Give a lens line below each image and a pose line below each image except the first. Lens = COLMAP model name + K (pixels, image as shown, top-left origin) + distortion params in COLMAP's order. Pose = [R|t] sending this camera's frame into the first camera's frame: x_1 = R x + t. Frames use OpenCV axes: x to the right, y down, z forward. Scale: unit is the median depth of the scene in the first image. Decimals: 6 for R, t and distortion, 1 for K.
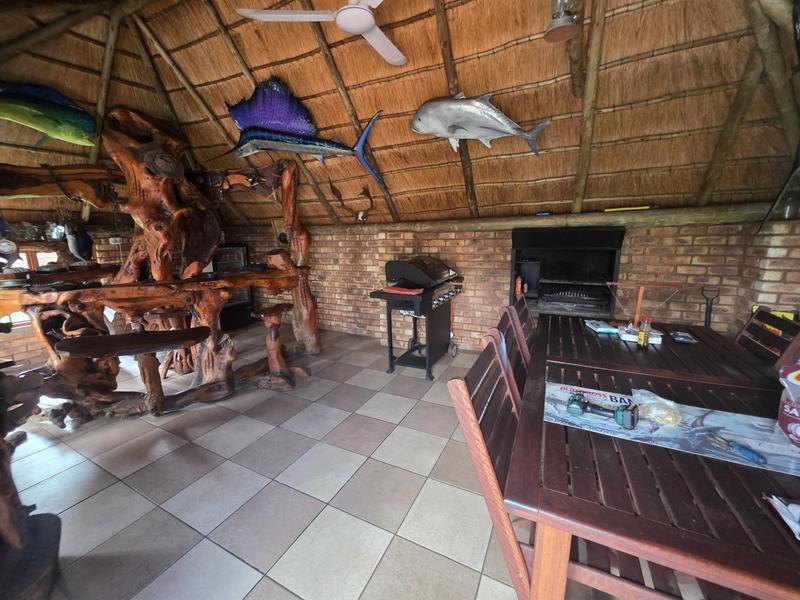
lens RADIAL K [[319.8, 0, 397.7], [0, 319.8, 301.6], [0, 0, 1]] dist [-0.001933, 0.000389]
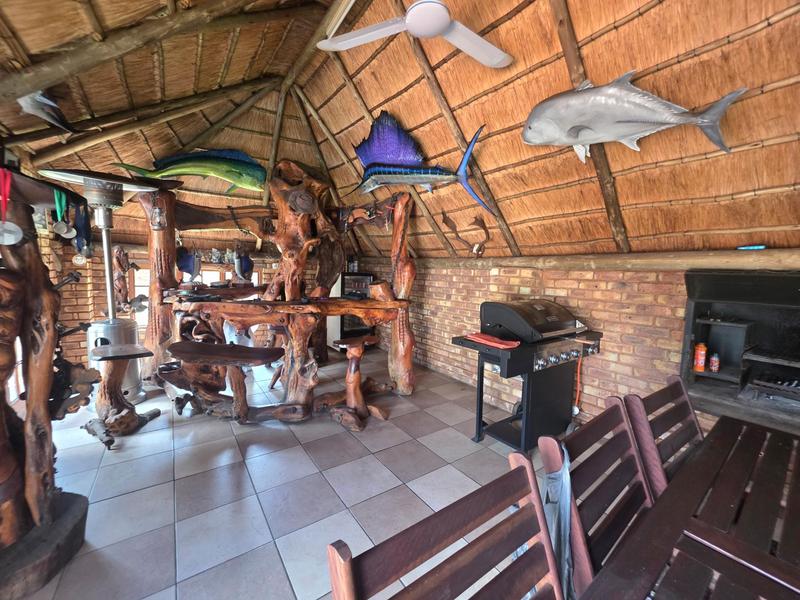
lens RADIAL K [[319.8, 0, 401.7], [0, 319.8, 298.8], [0, 0, 1]] dist [-0.001933, 0.000389]
pose [[0.886620, 0.084539, -0.454707, 0.159467], [-0.137628, 0.986840, -0.084885, -0.037232], [0.441546, 0.137841, 0.886587, 0.192669]]
